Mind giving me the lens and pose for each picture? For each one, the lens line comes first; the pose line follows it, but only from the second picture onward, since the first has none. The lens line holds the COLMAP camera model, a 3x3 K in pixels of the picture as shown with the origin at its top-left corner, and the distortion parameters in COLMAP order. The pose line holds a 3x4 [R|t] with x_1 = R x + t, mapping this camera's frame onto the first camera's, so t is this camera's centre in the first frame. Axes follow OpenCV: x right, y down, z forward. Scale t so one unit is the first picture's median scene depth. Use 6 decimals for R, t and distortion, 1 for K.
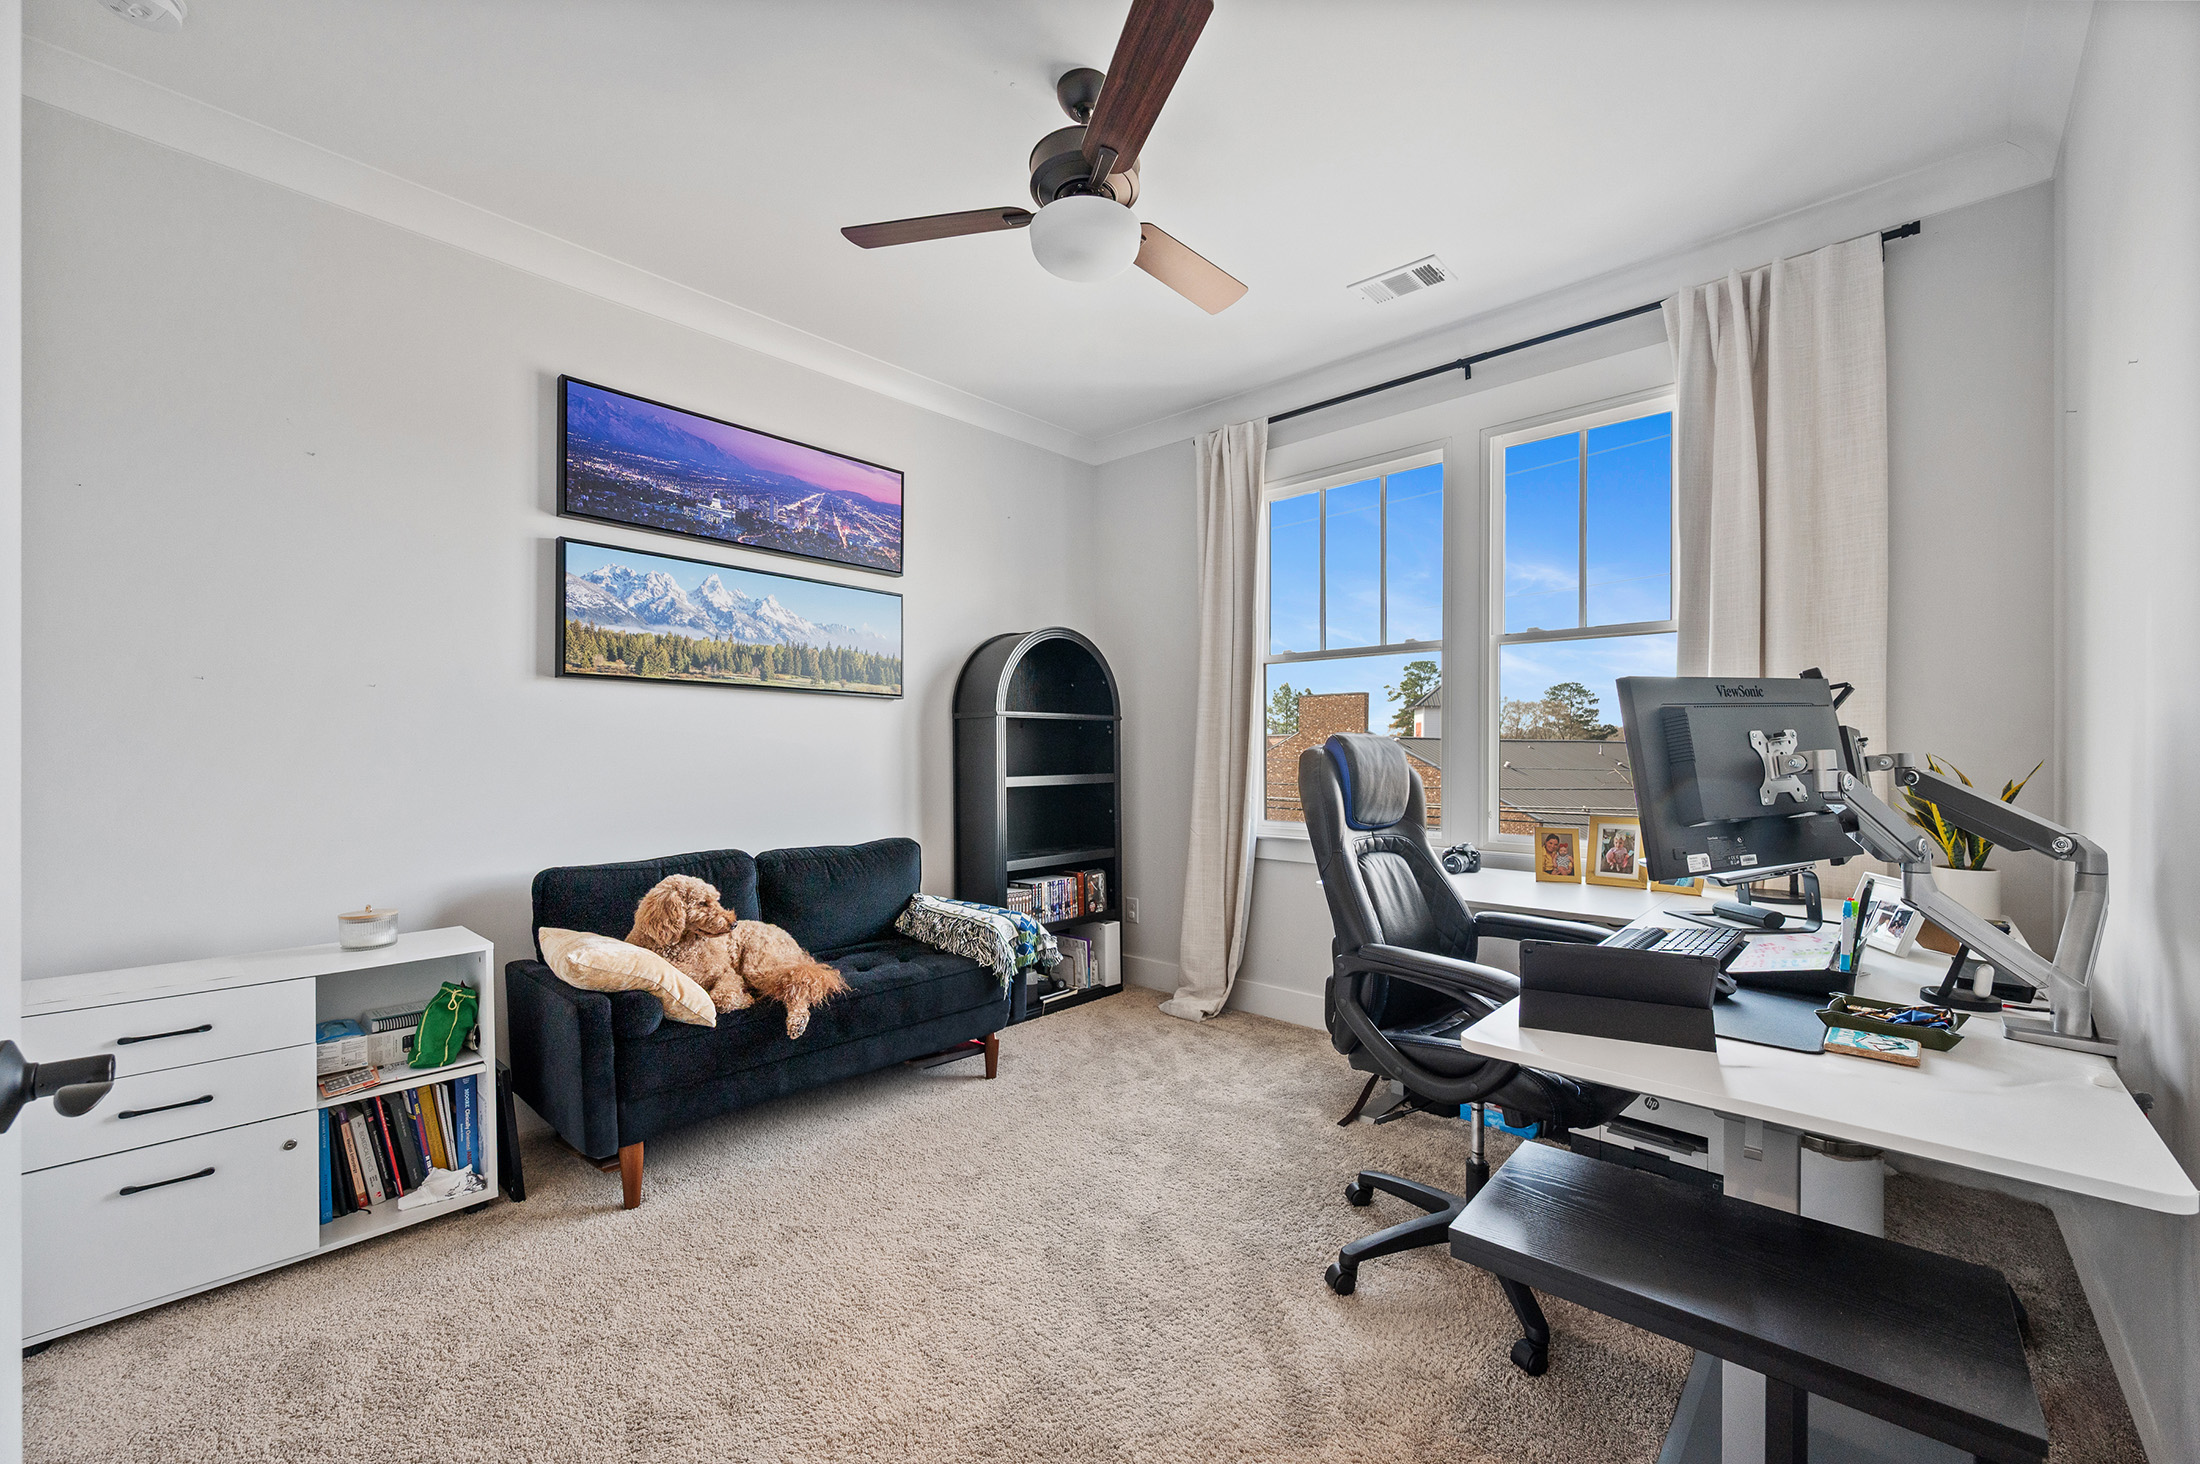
lens RADIAL K [[862.7, 0, 1102.1], [0, 862.7, 748.7], [0, 0, 1]] dist [0.000068, -0.000030]
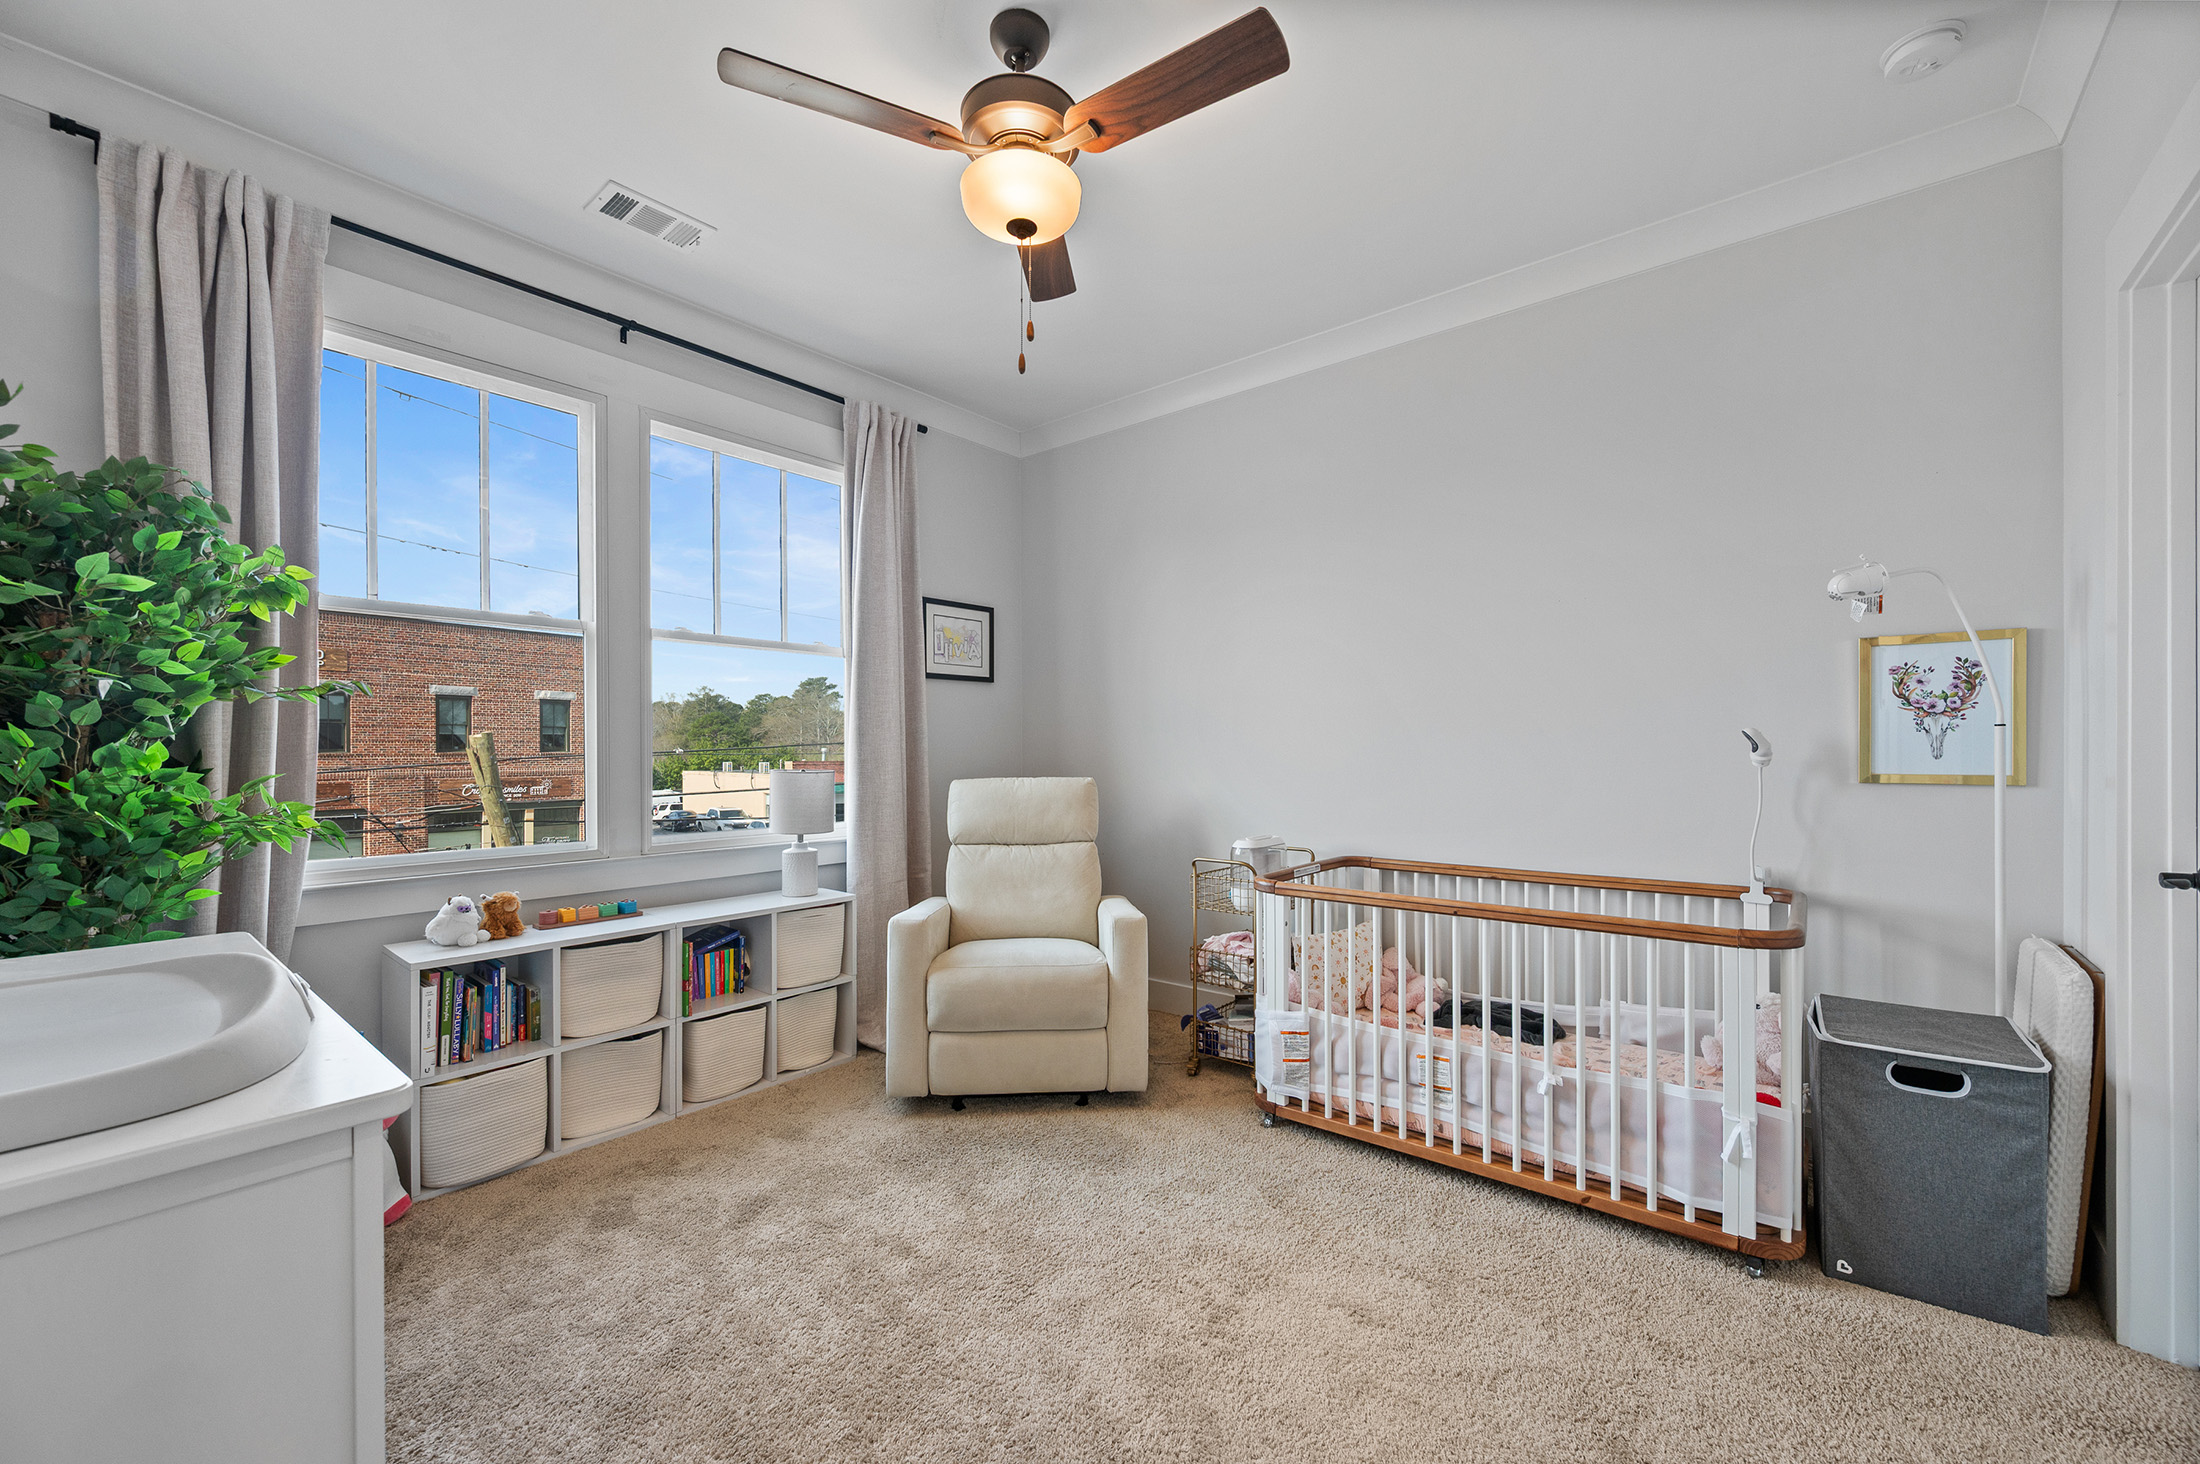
lens RADIAL K [[862.7, 0, 1102.2], [0, 862.7, 744.7], [0, 0, 1]] dist [0.000068, -0.000030]
pose [[-0.056405, 0.000706, 0.998408, -0.528913], [-0.003964, 0.999992, -0.000931, -0.003552], [-0.998400, -0.004010, -0.056402, 0.554684]]
